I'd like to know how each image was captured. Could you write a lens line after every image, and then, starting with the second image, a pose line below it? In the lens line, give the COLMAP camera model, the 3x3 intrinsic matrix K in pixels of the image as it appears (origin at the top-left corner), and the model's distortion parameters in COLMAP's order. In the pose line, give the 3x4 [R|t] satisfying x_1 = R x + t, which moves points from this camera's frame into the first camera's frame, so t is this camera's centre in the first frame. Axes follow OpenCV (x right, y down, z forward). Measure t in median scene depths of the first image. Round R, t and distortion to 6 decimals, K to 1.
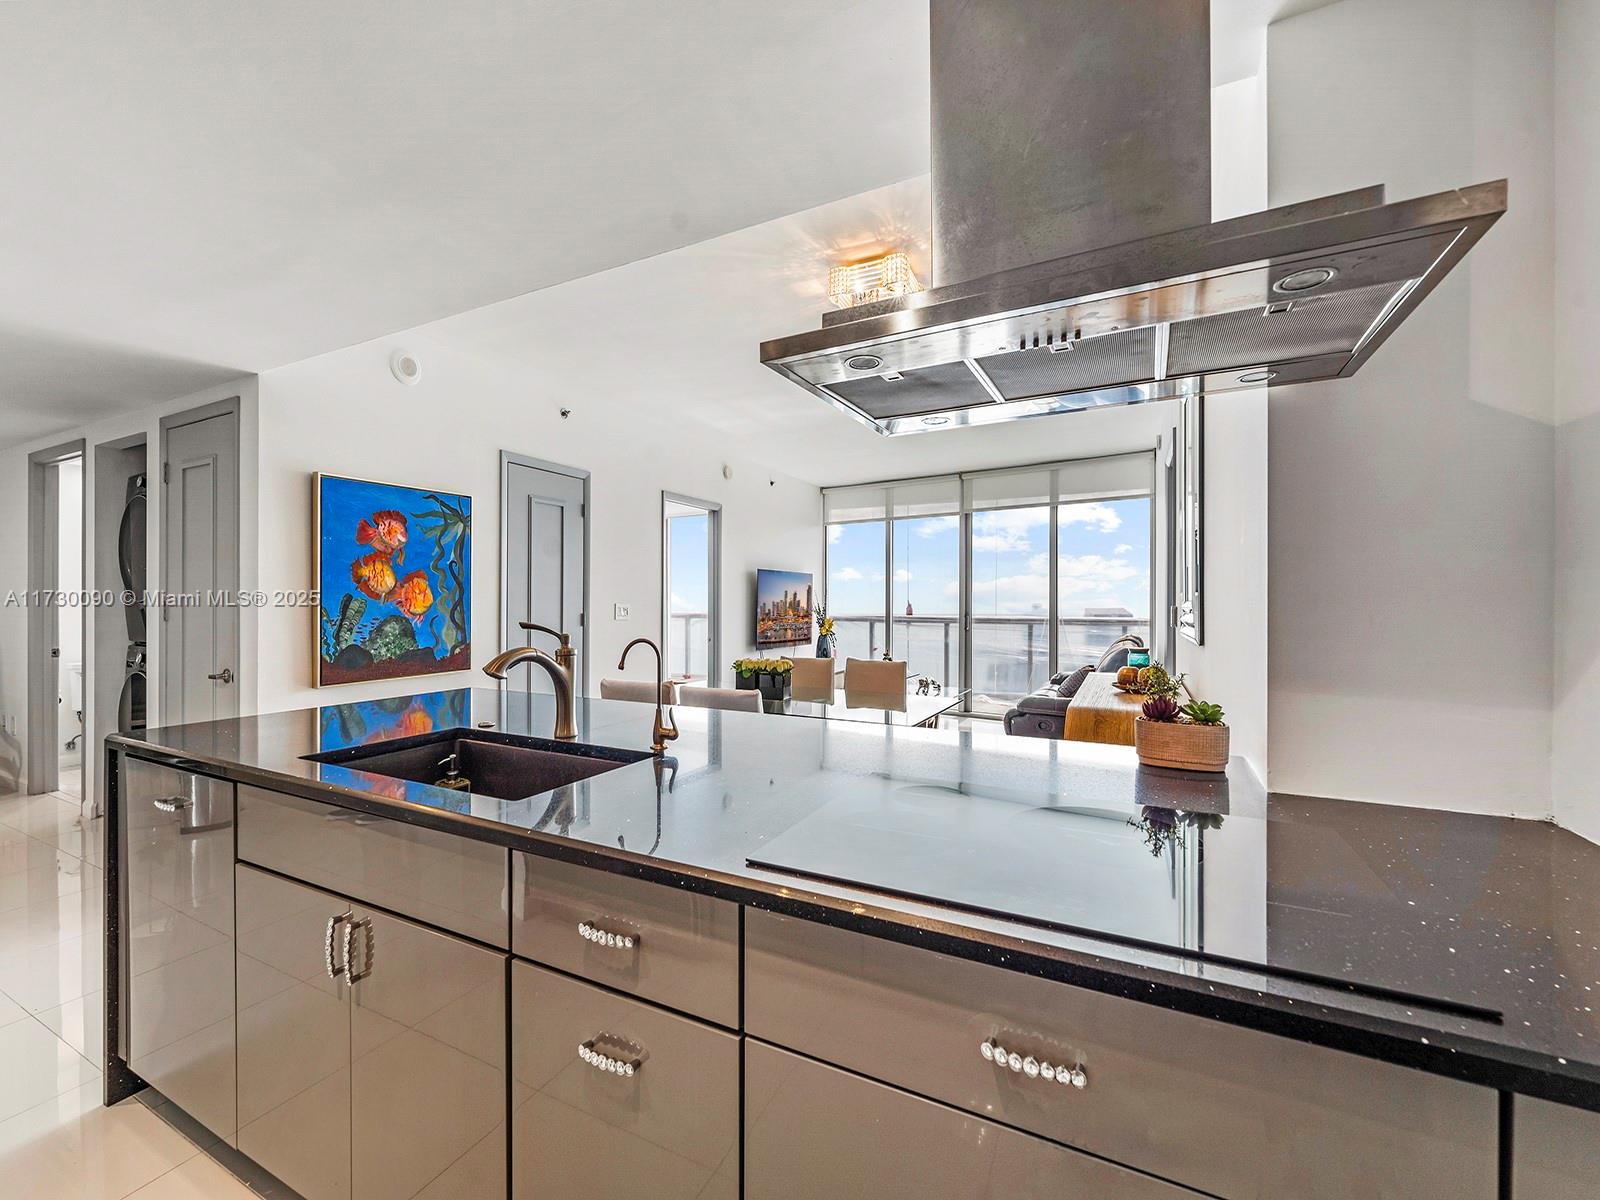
lens RADIAL K [[656.7, 0, 791.0], [0, 656.7, 607.1], [0, 0, 1]] dist [-0.000861, -0.000162]
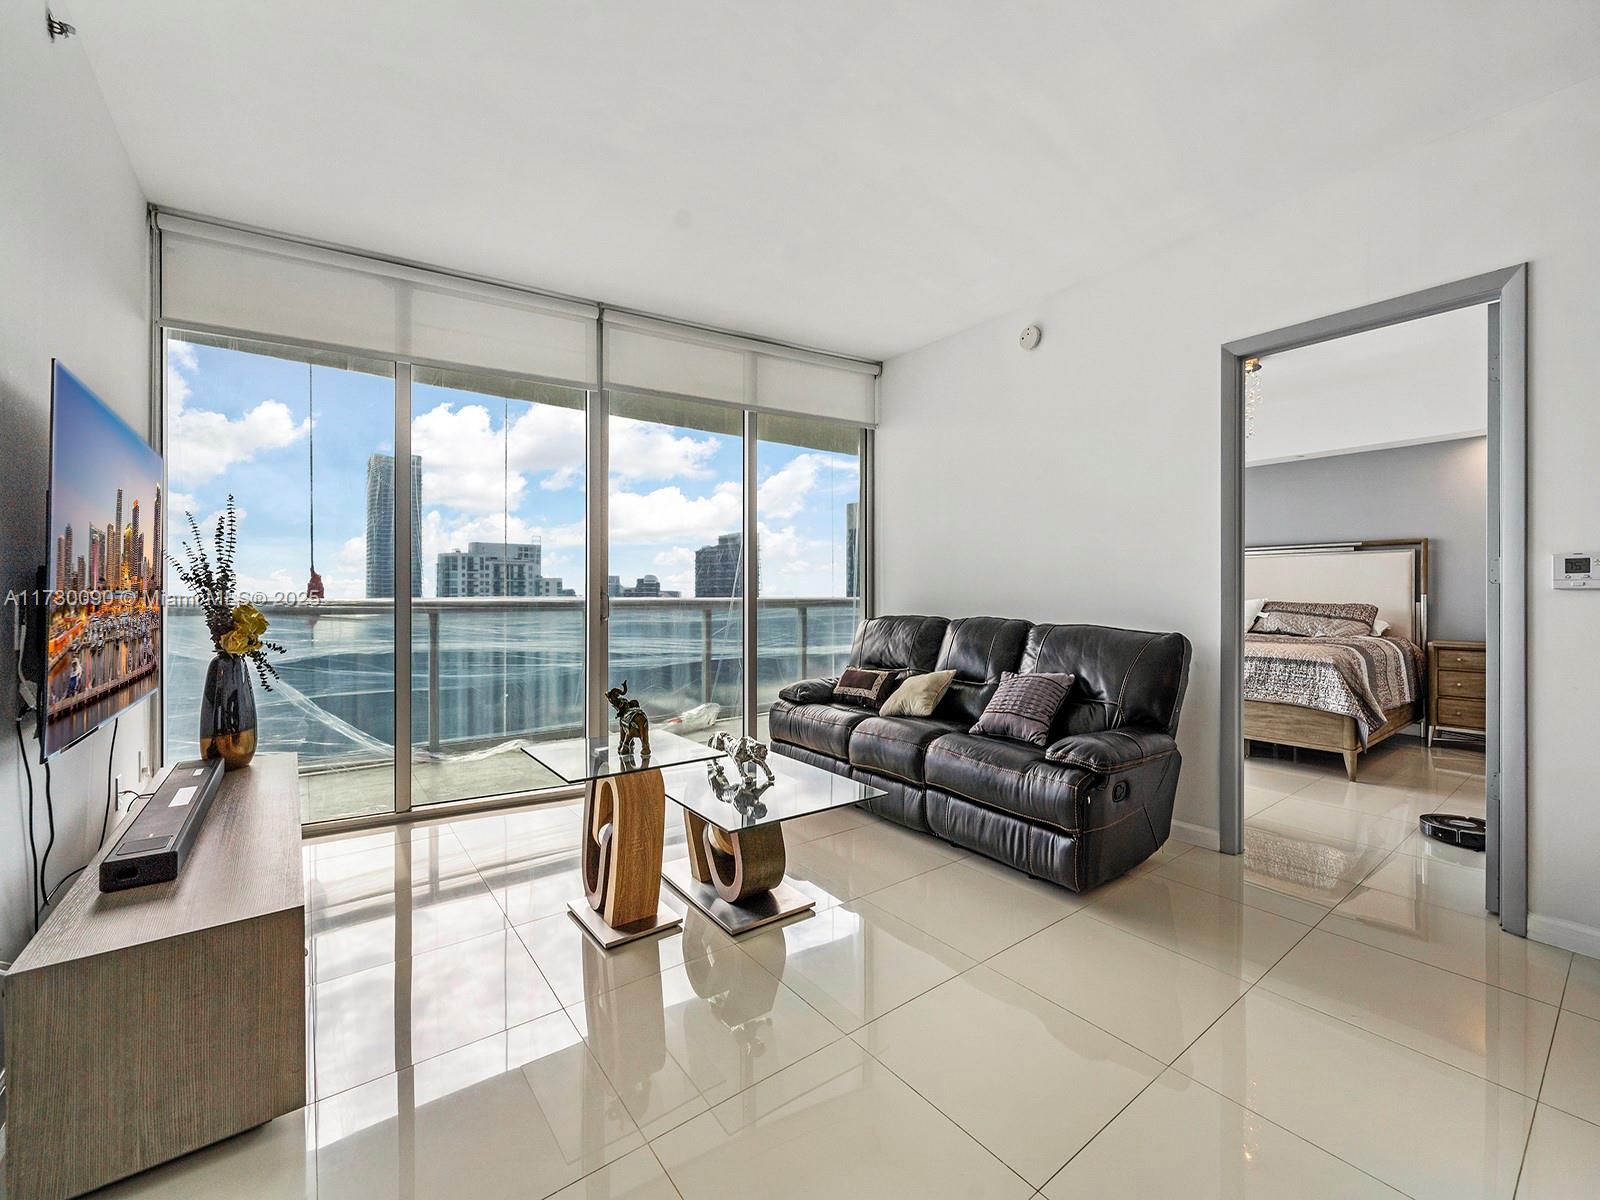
lens RADIAL K [[656.7, 0, 797.0], [0, 656.7, 591.5], [0, 0, 1]] dist [-0.000861, -0.000162]
pose [[0.433436, 0.005712, 0.901166, -0.121220], [0.002177, 0.999970, -0.007385, 0.015413], [-0.901182, 0.005163, 0.433411, 0.644376]]
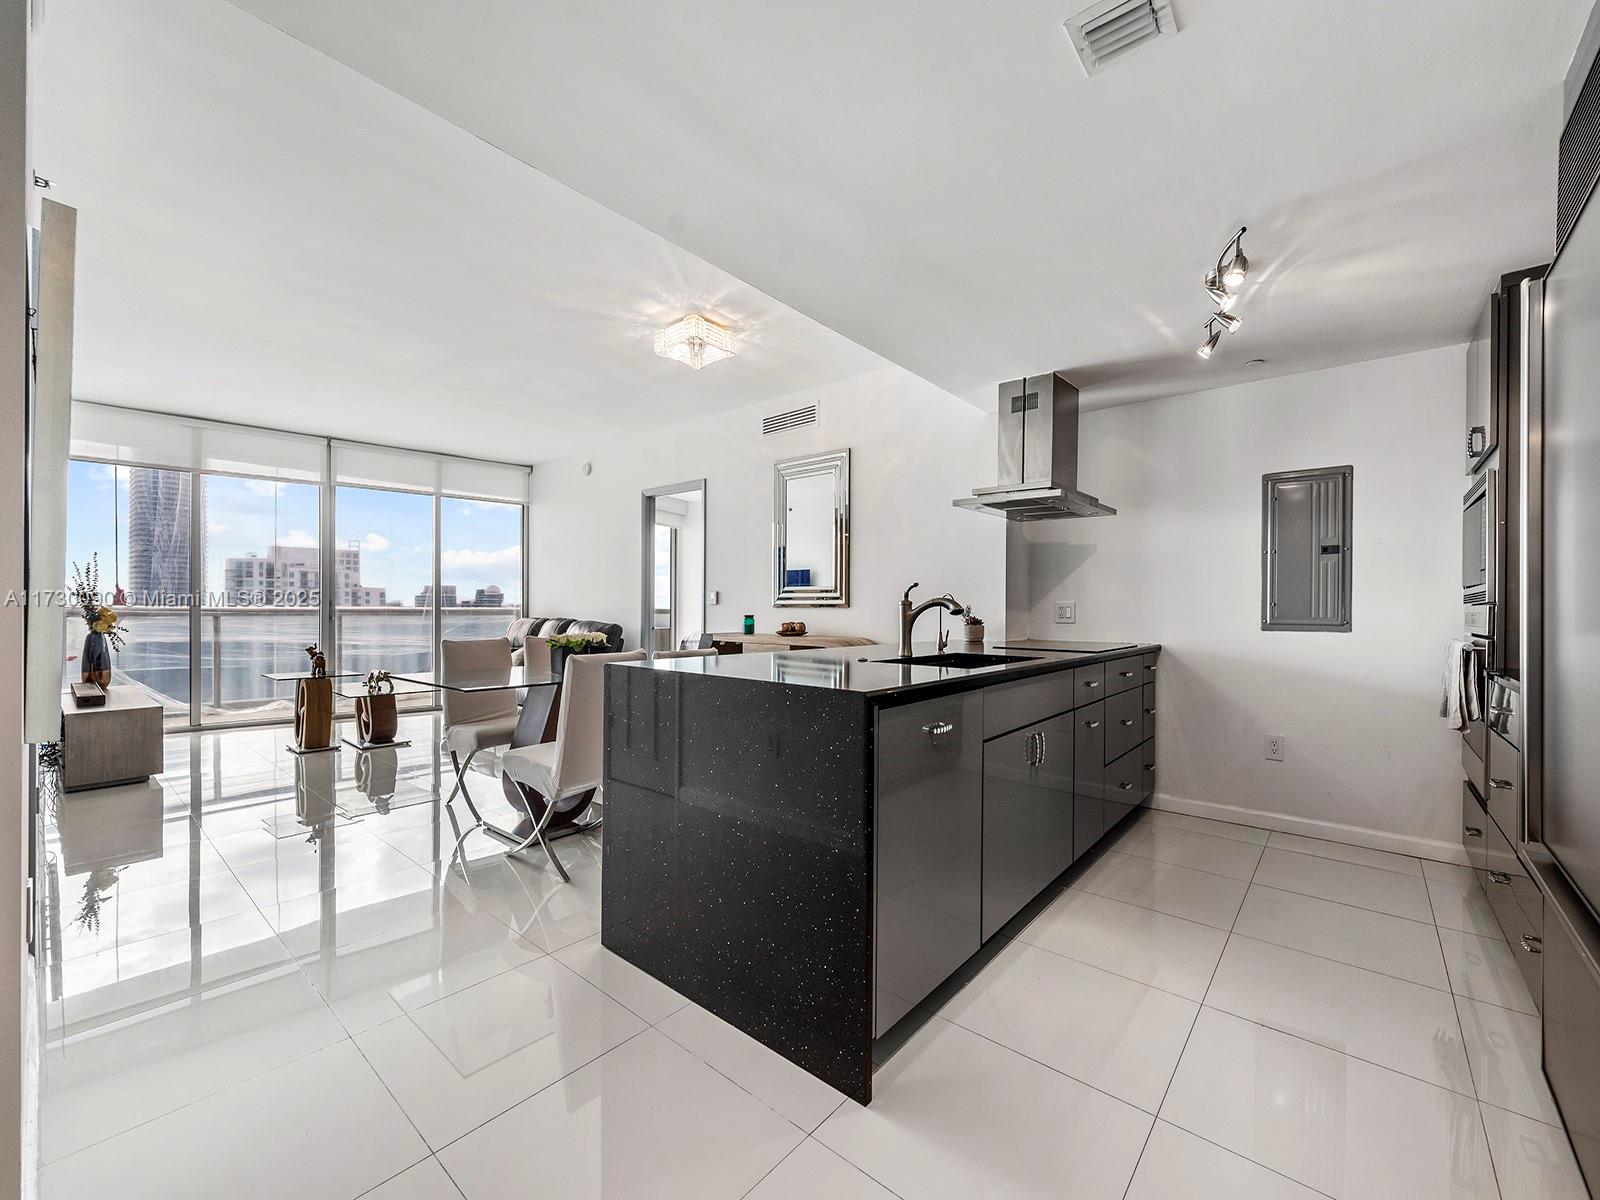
lens RADIAL K [[656.7, 0, 801.5], [0, 656.7, 612.3], [0, 0, 1]] dist [-0.000861, -0.000162]
pose [[0.228056, -0.002275, 0.973645, -0.431076], [-0.003788, 0.999988, 0.003224, 0.018874], [-0.973641, -0.004423, 0.228045, 0.198910]]
